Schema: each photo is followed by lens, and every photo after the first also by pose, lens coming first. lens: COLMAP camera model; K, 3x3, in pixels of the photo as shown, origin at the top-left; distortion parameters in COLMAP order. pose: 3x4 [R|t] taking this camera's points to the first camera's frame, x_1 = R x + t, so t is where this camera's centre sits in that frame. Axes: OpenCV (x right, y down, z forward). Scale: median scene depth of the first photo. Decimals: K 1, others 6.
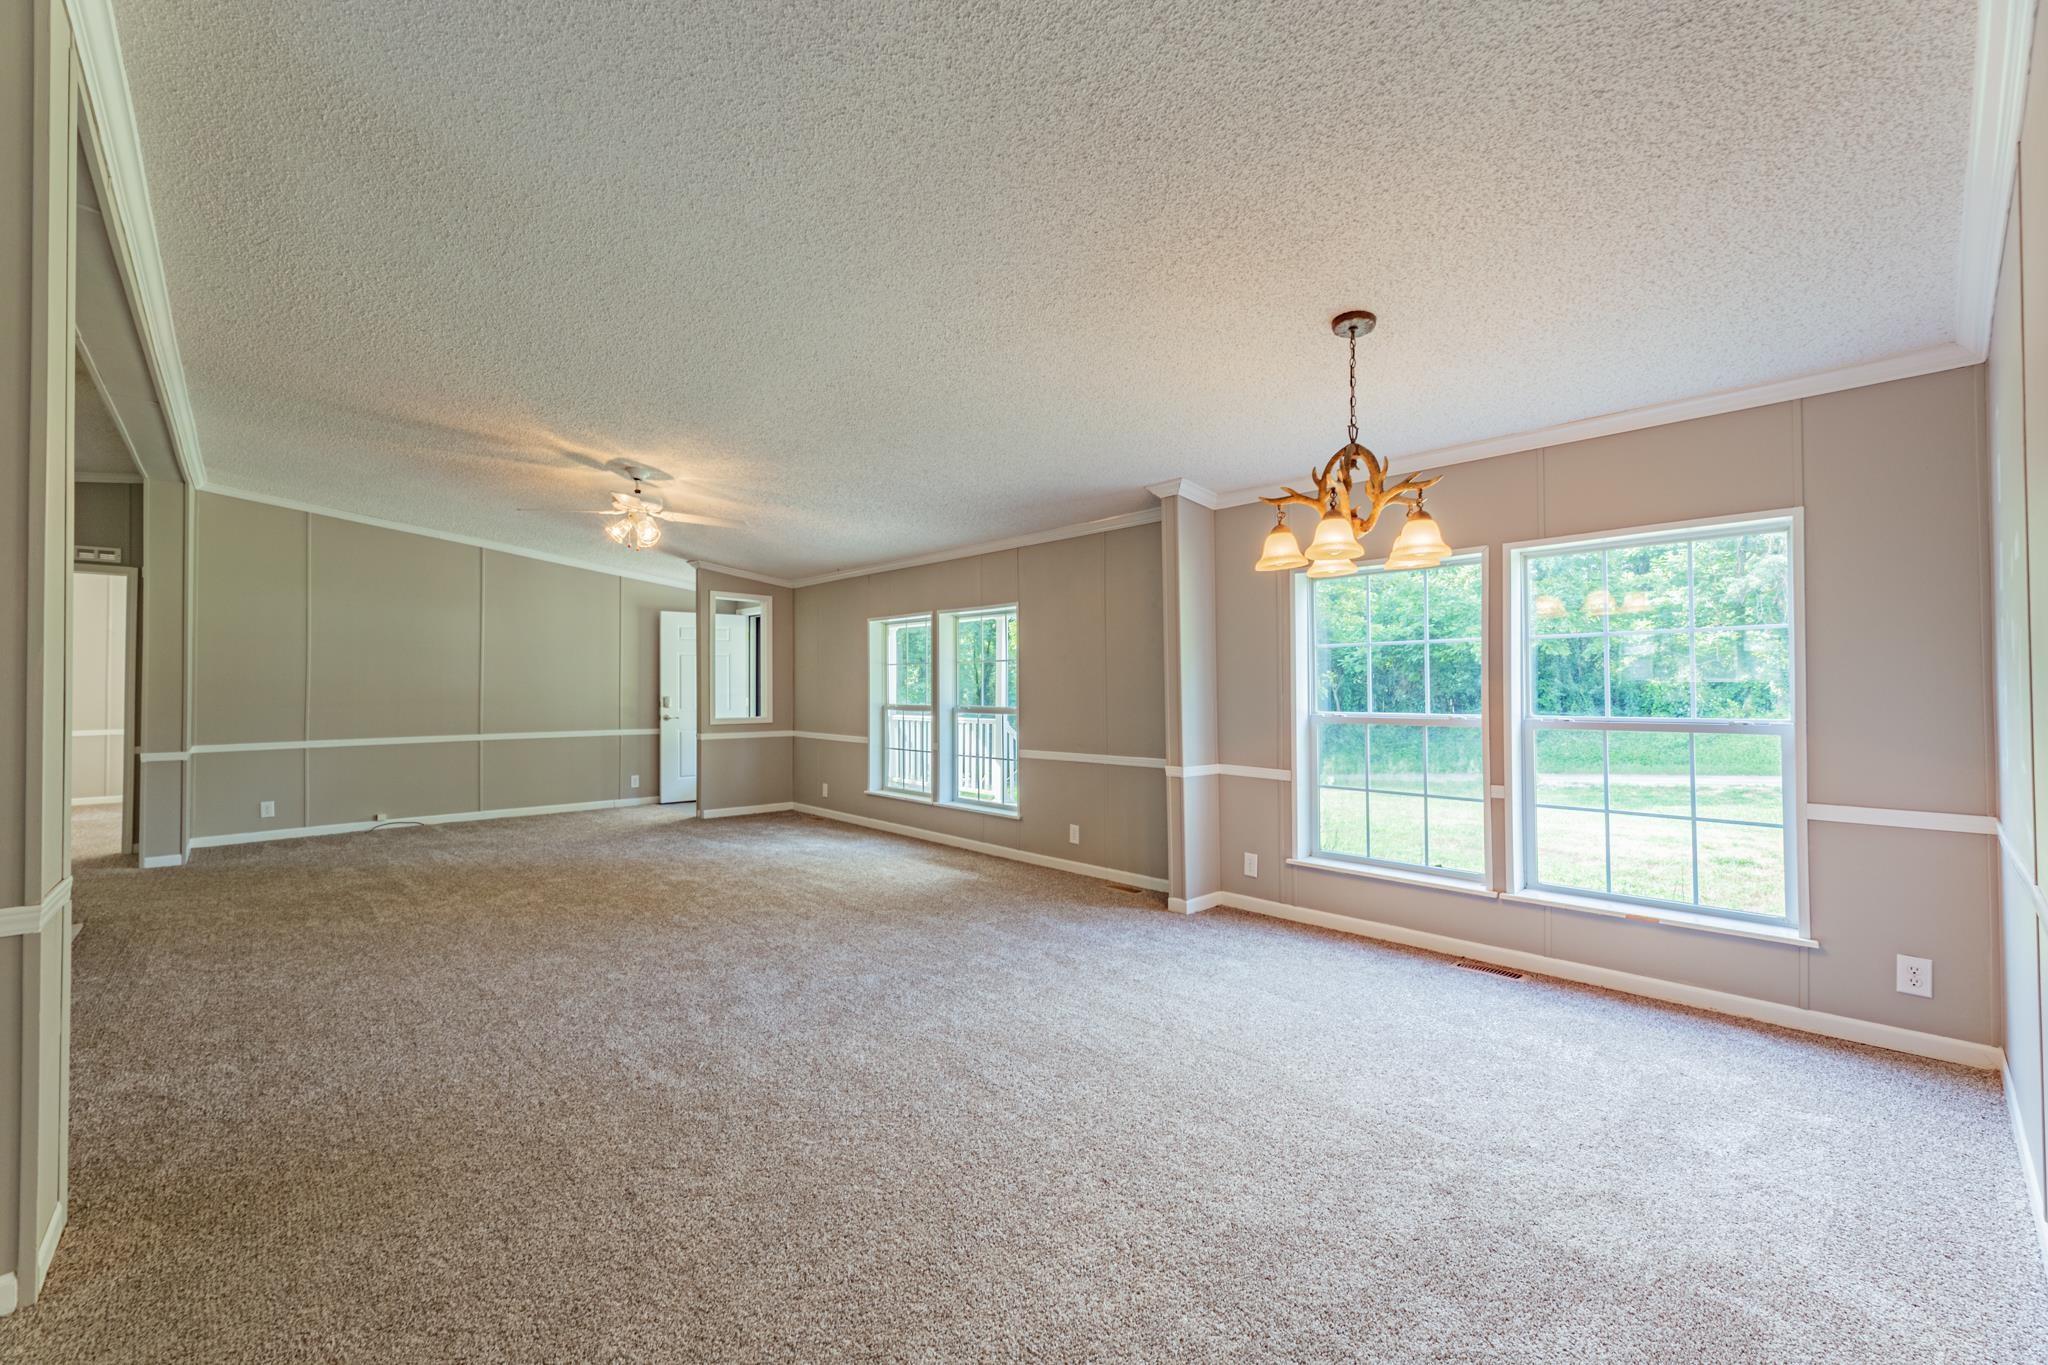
lens RADIAL K [[824.5, 0, 1024.0], [0, 824.5, 682.5], [0, 0, 1]] dist [0.002723, 0.000335]
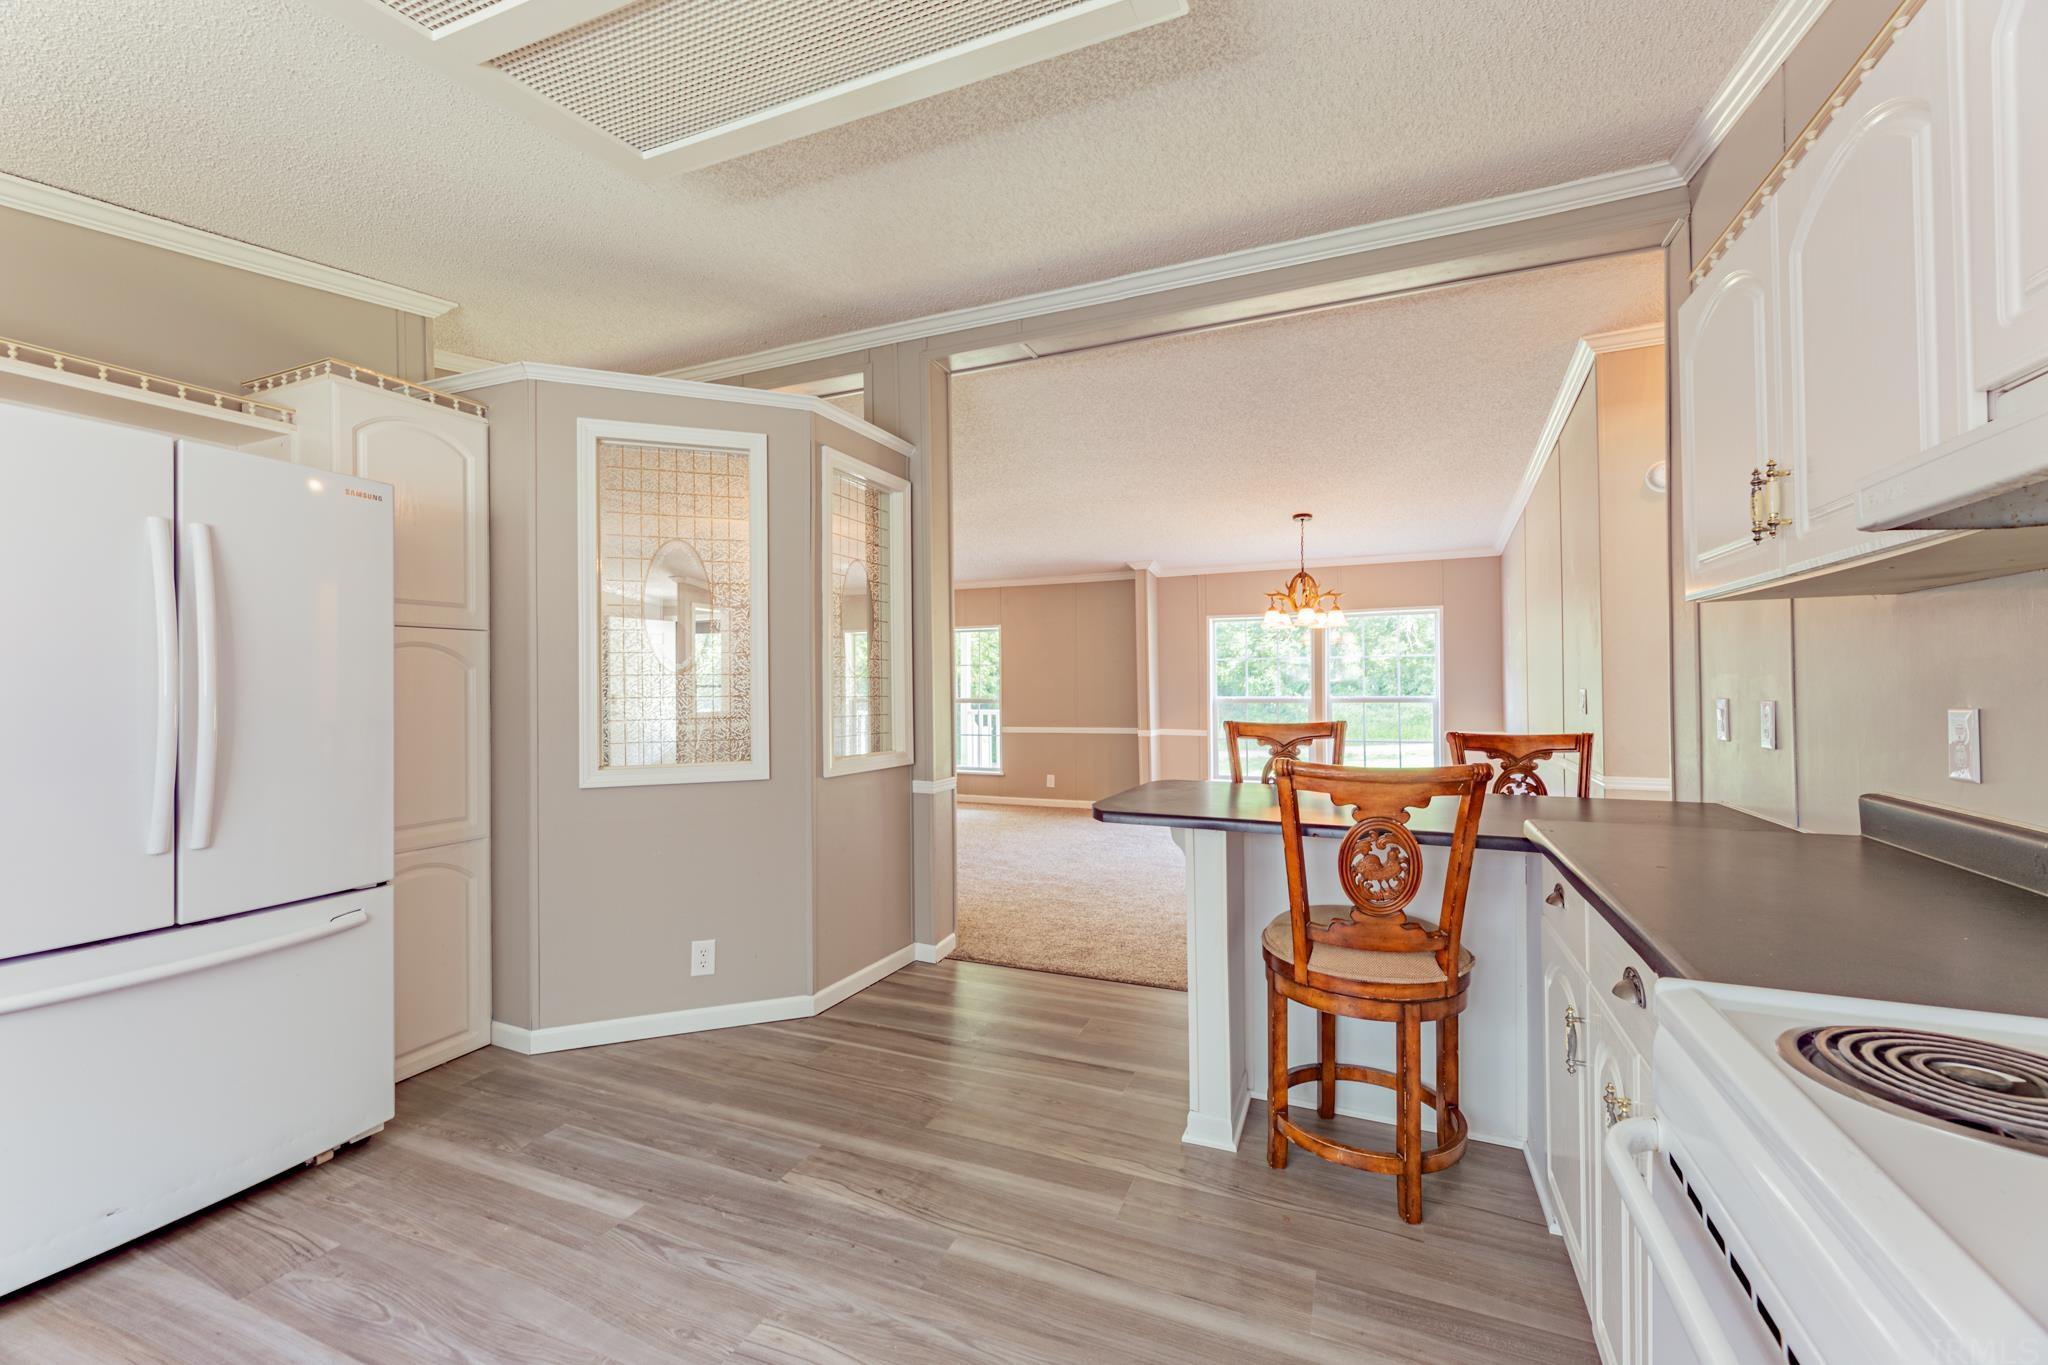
lens RADIAL K [[824.5, 0, 1024.0], [0, 824.5, 682.5], [0, 0, 1]] dist [0.002723, 0.000335]
pose [[0.913456, -0.002345, 0.406931, -0.721925], [0.001323, 0.999995, 0.002793, -0.001201], [-0.406936, -0.002013, 0.913455, -0.433349]]
